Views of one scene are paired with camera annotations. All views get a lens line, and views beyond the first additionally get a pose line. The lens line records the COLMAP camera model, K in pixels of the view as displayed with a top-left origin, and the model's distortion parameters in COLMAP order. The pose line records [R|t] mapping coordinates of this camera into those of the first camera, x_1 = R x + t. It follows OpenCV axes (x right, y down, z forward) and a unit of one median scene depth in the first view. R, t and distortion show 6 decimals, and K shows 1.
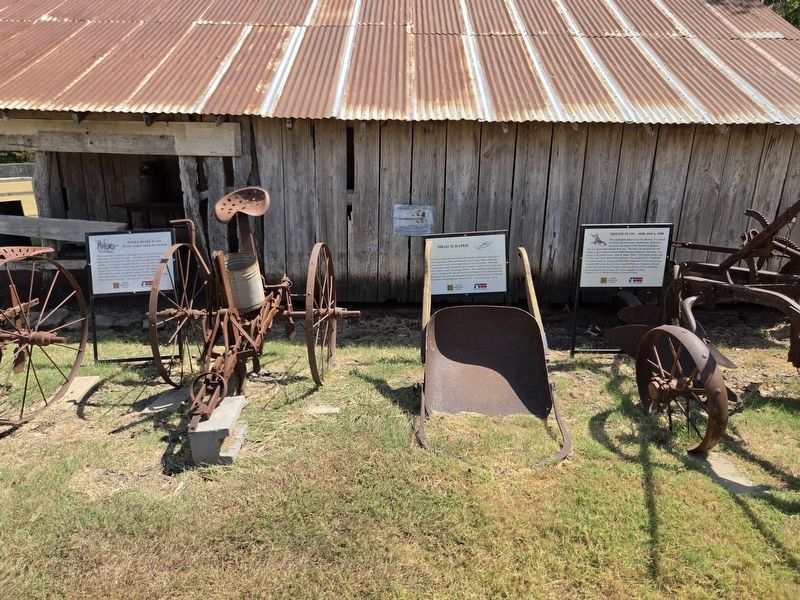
lens RADIAL K [[542.9, 0, 394.5], [0, 542.9, 290.4], [0, 0, 1]] dist [0.057990, -0.047925]
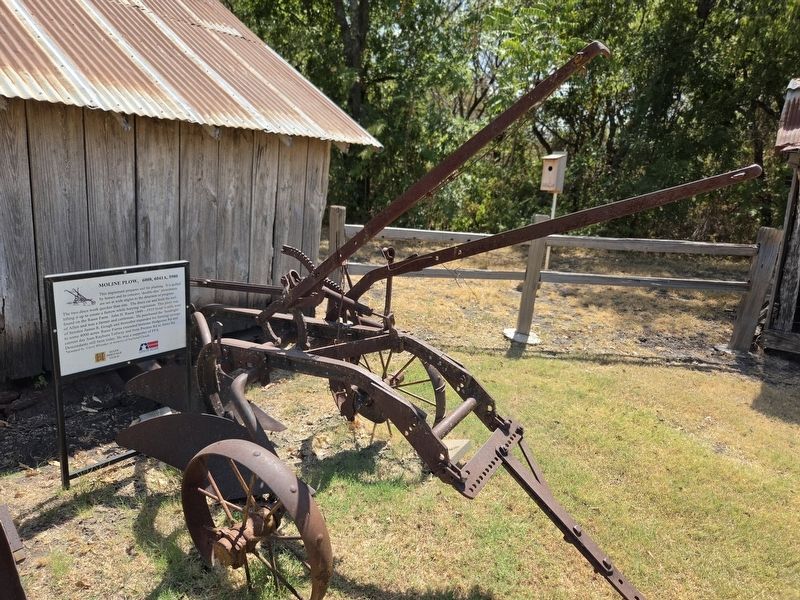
lens RADIAL K [[543.1, 0, 393.2], [0, 543.1, 303.7], [0, 0, 1]] dist [0.063719, -0.049832]
pose [[0.627949, -0.152123, 0.763242, 0.093281], [0.121297, 0.987856, 0.097096, -0.079851], [-0.768744, 0.031608, 0.638775, 0.260439]]
